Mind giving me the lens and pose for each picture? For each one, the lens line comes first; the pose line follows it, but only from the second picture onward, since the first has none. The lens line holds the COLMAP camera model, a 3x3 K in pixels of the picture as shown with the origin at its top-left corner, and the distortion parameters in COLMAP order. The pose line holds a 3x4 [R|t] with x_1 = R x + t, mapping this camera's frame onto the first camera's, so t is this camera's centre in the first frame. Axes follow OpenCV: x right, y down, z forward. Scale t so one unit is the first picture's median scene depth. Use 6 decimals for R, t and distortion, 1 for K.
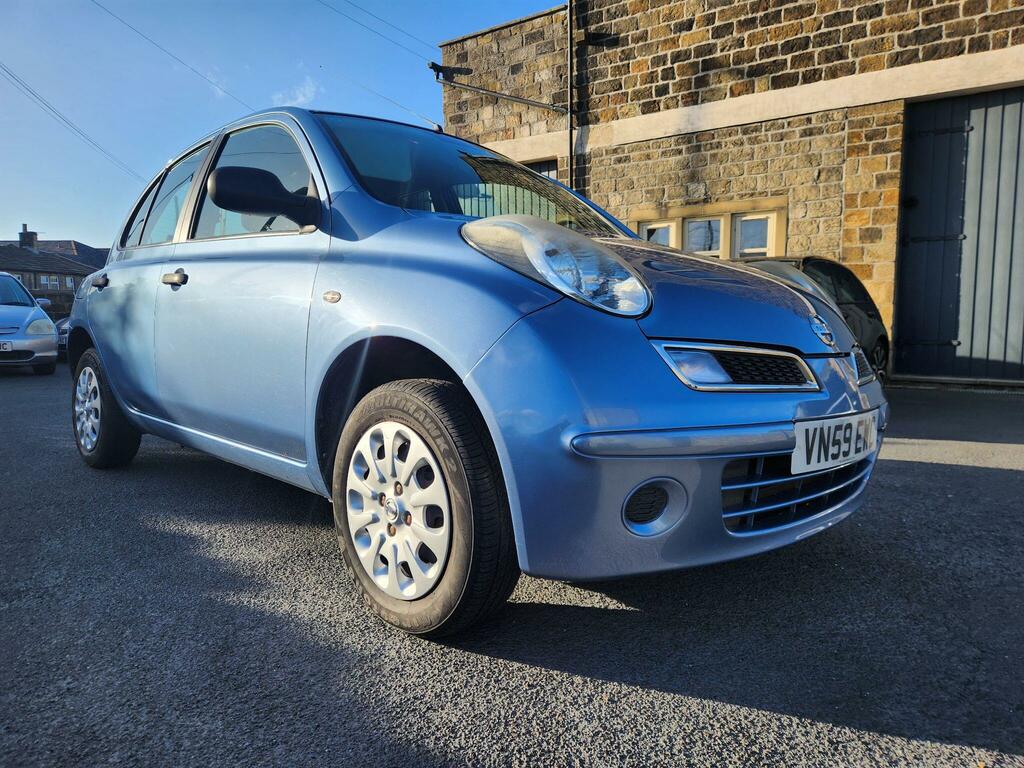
lens RADIAL K [[672.2, 0, 506.2], [0, 672.2, 387.4], [0, 0, 1]] dist [0.040693, -0.035623]
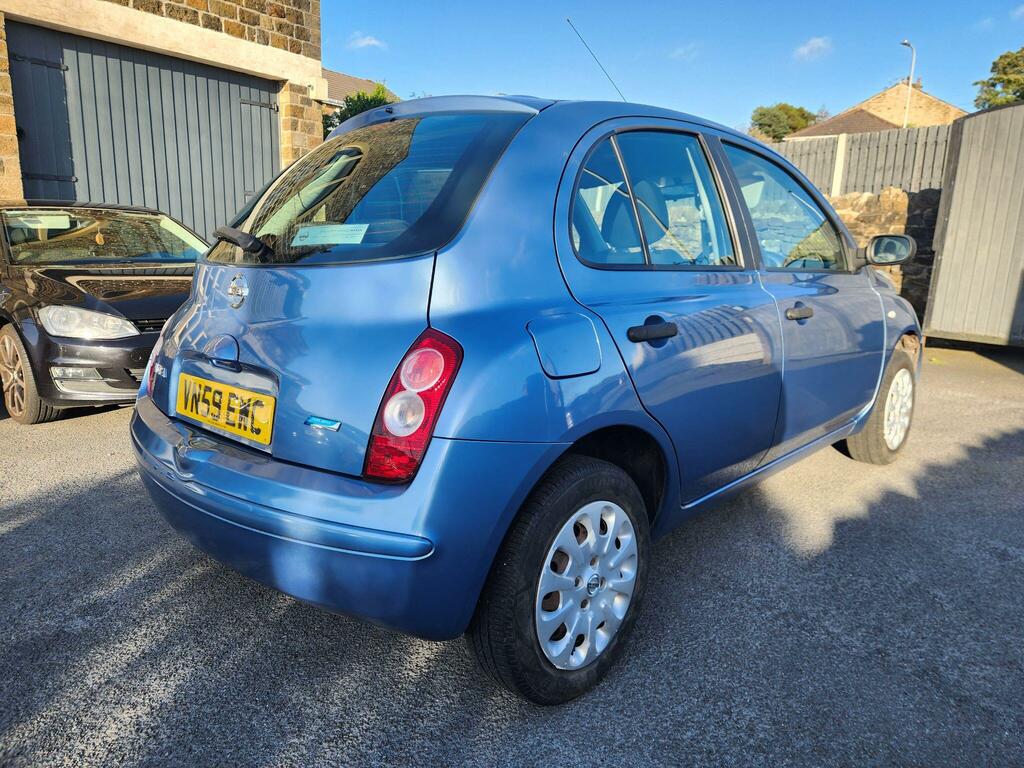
lens RADIAL K [[672.2, 0, 523.5], [0, 672.2, 384.7], [0, 0, 1]] dist [0.040693, -0.035623]
pose [[-0.010563, -0.203369, 0.979045, -0.328125], [0.084815, 0.975389, 0.203524, -0.064644], [-0.996341, 0.085188, 0.006945, 0.314222]]
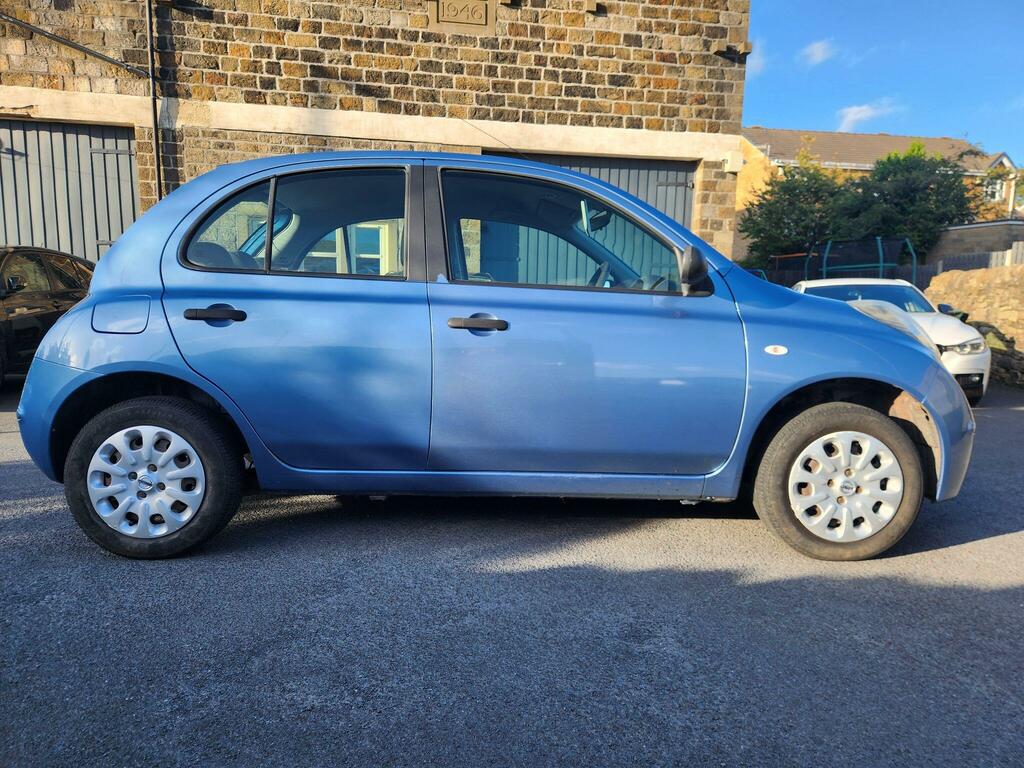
lens RADIAL K [[672.2, 0, 512.8], [0, 672.2, 391.1], [0, 0, 1]] dist [0.040693, -0.035623]
pose [[0.700641, -0.075097, 0.709551, -0.261923], [0.057310, 0.997156, 0.048947, -0.023598], [-0.711209, 0.006370, 0.702952, 0.064039]]
